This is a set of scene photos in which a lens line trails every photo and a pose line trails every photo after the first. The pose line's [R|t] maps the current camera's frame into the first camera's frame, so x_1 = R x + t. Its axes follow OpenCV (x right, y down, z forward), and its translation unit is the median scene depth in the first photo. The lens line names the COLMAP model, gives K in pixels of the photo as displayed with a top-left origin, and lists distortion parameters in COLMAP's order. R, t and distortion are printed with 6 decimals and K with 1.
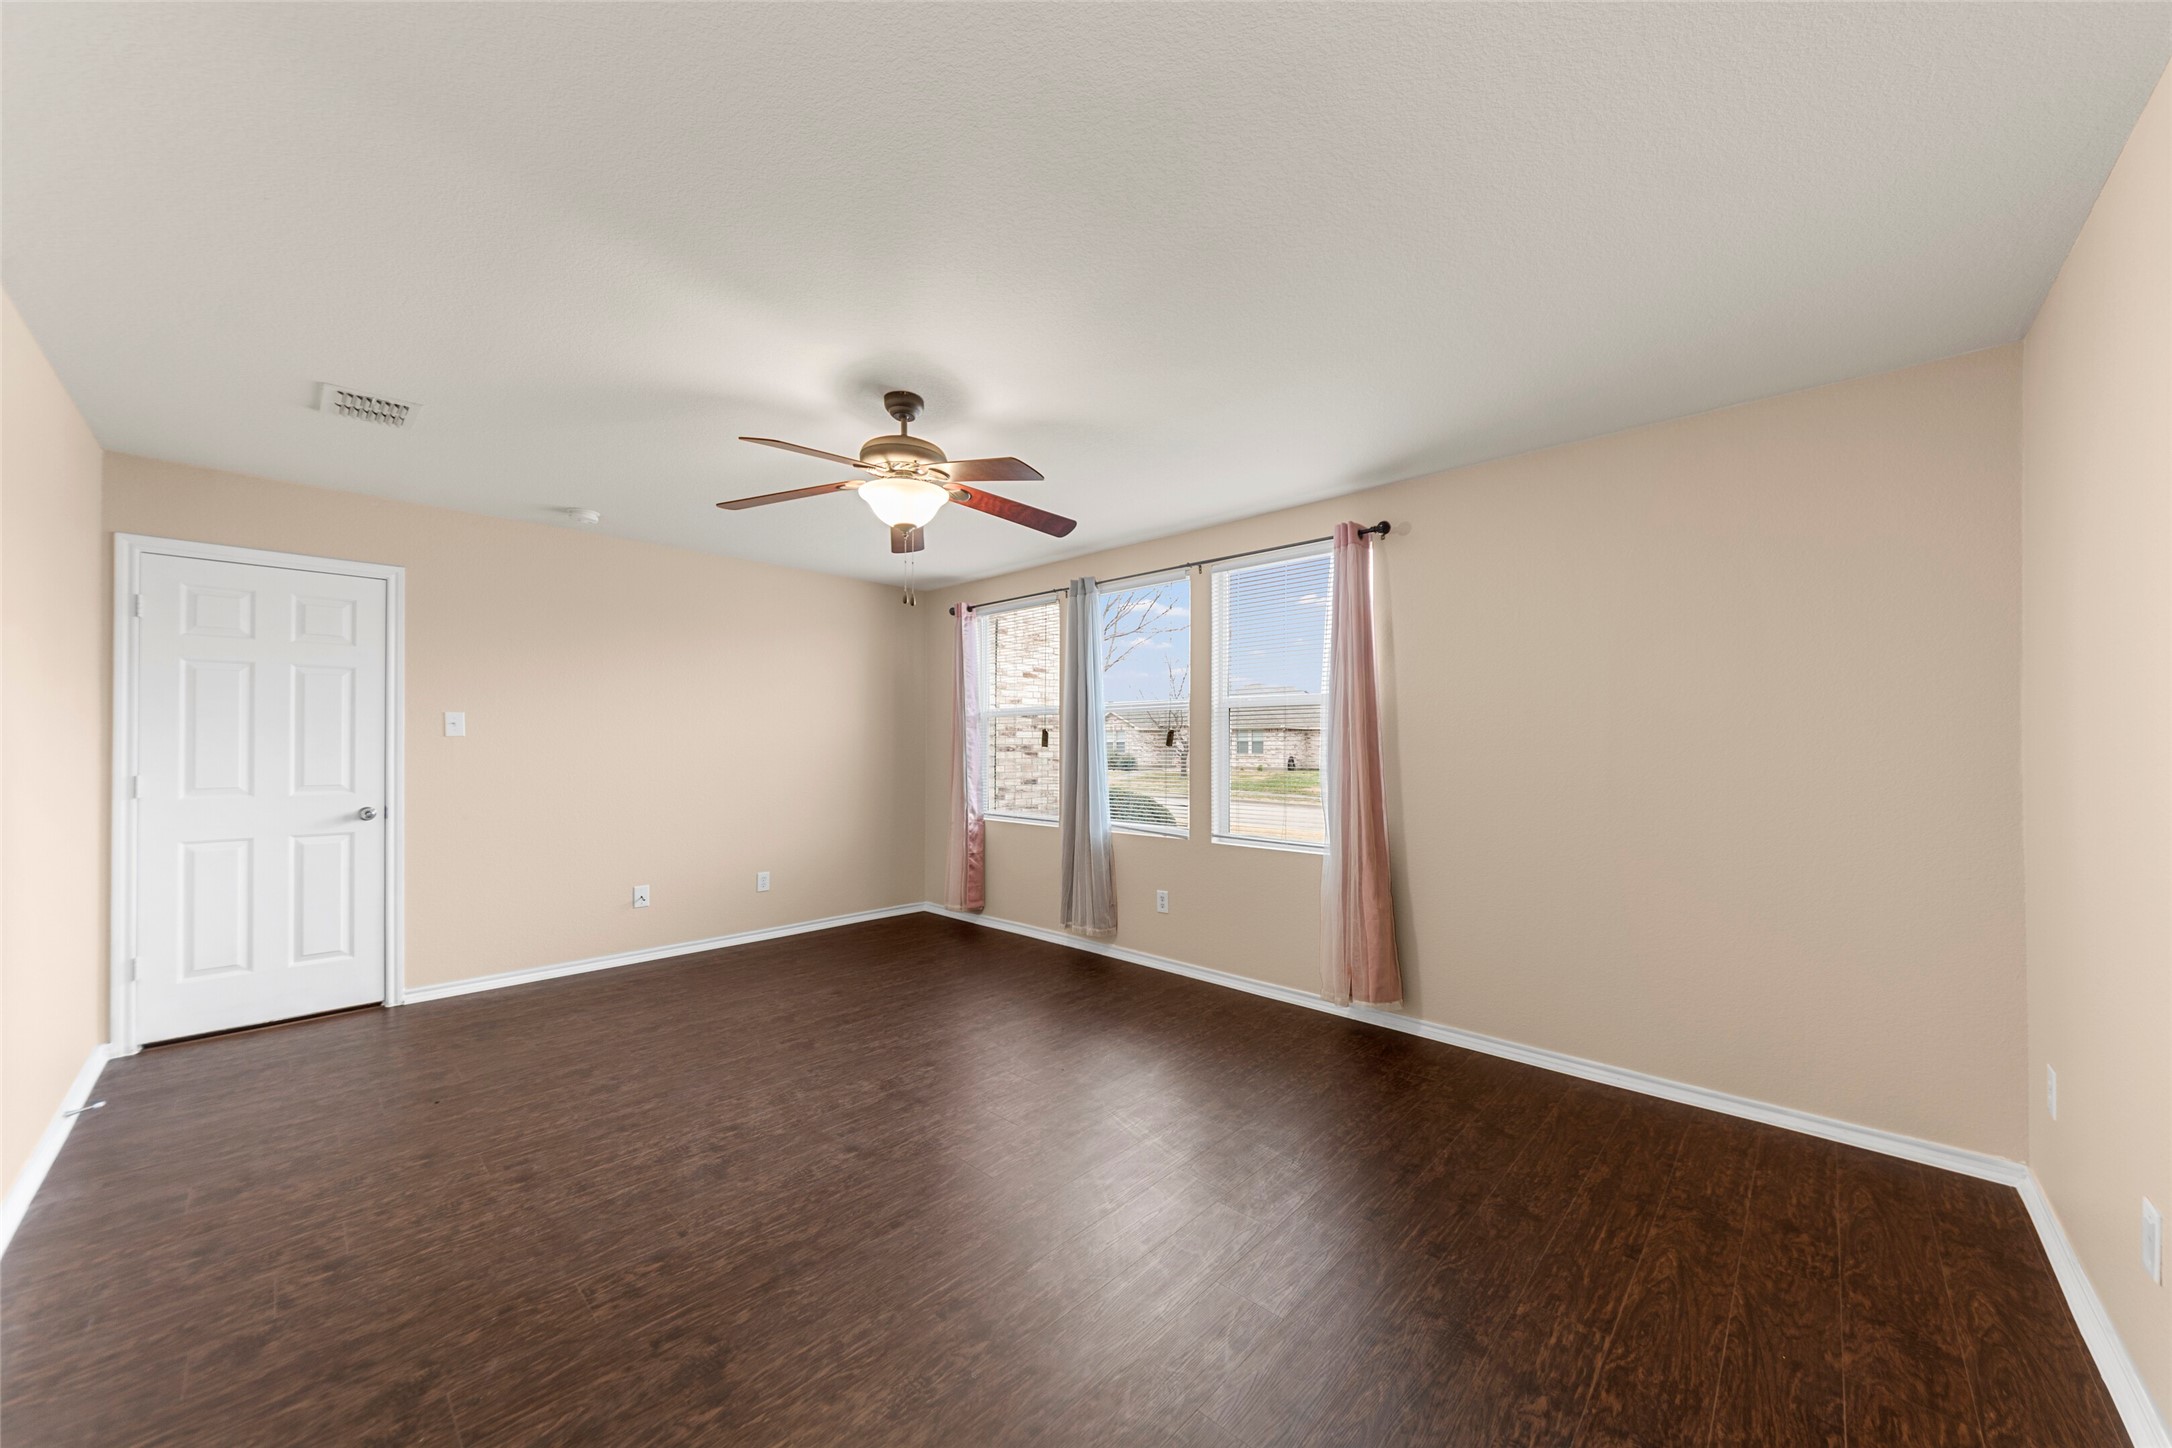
lens RADIAL K [[778.6, 0, 1086.4], [0, 778.6, 743.8], [0, 0, 1]] dist [-0.002186, -0.000205]
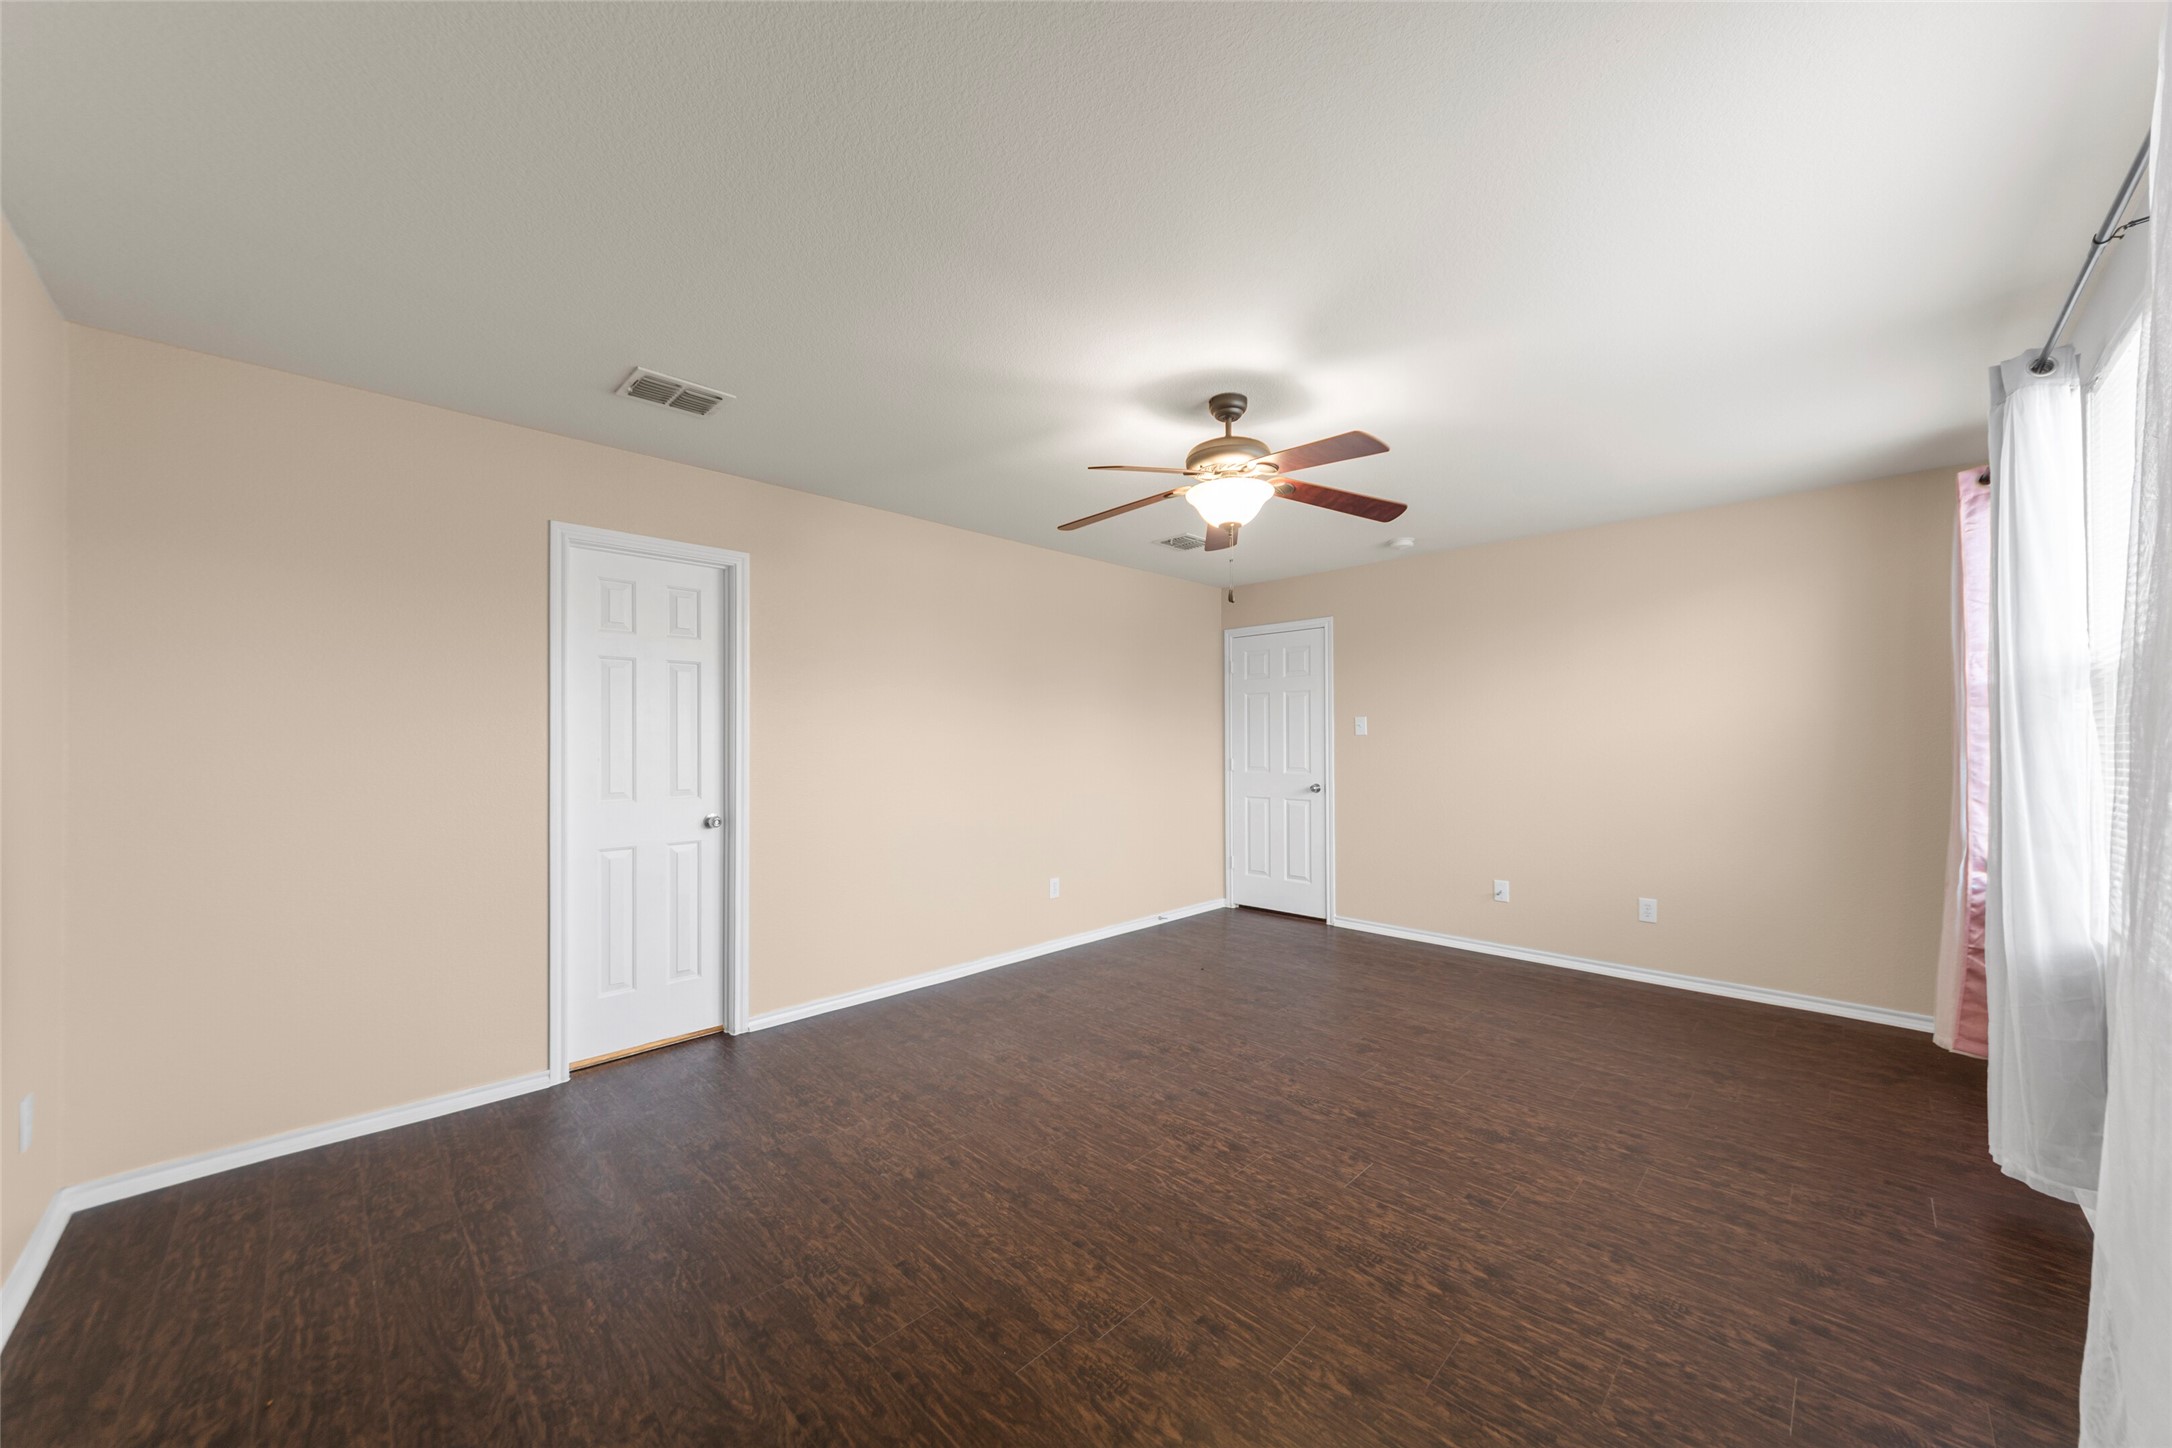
lens RADIAL K [[778.6, 0, 1086.4], [0, 778.6, 743.8], [0, 0, 1]] dist [-0.002186, -0.000205]
pose [[-0.023026, 0.003735, -0.999728, 0.728320], [0.002938, 0.999989, 0.003668, -0.001642], [0.999731, -0.002852, -0.023037, 0.782321]]
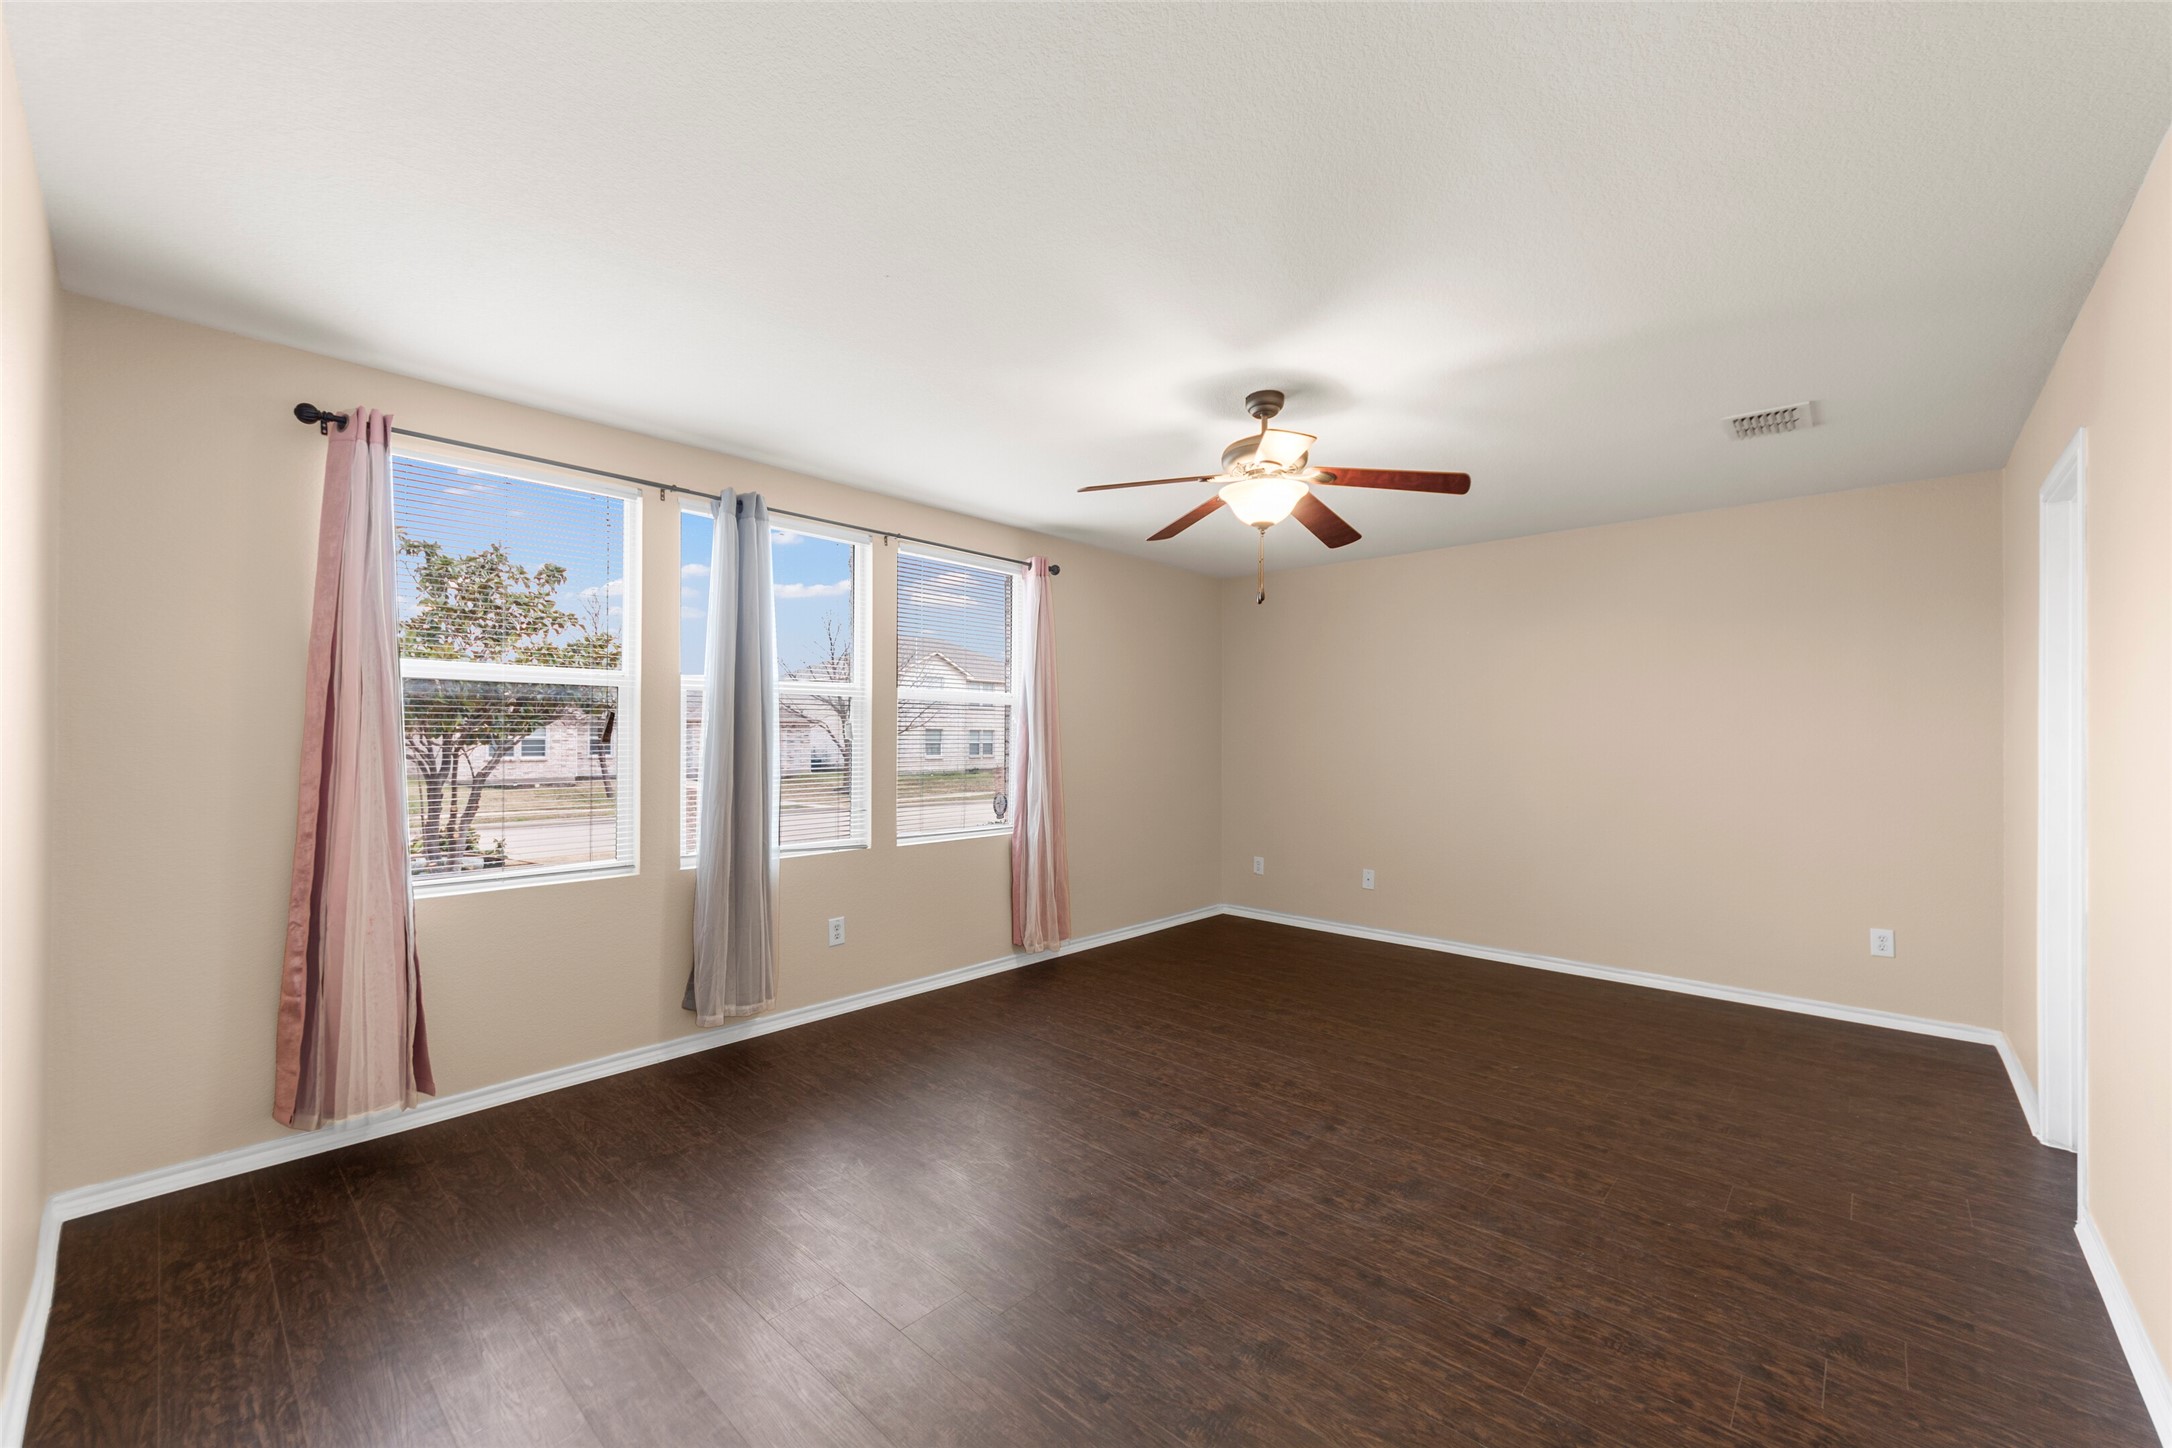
lens RADIAL K [[851.0, 0, 1079.3], [0, 851.0, 753.7], [0, 0, 1]] dist [-0.002071, -0.006963]
pose [[-0.007011, -0.016562, 0.999838, -1.244691], [-0.004817, 0.999852, 0.016528, -0.001777], [-0.999964, -0.004700, -0.007090, 1.167183]]
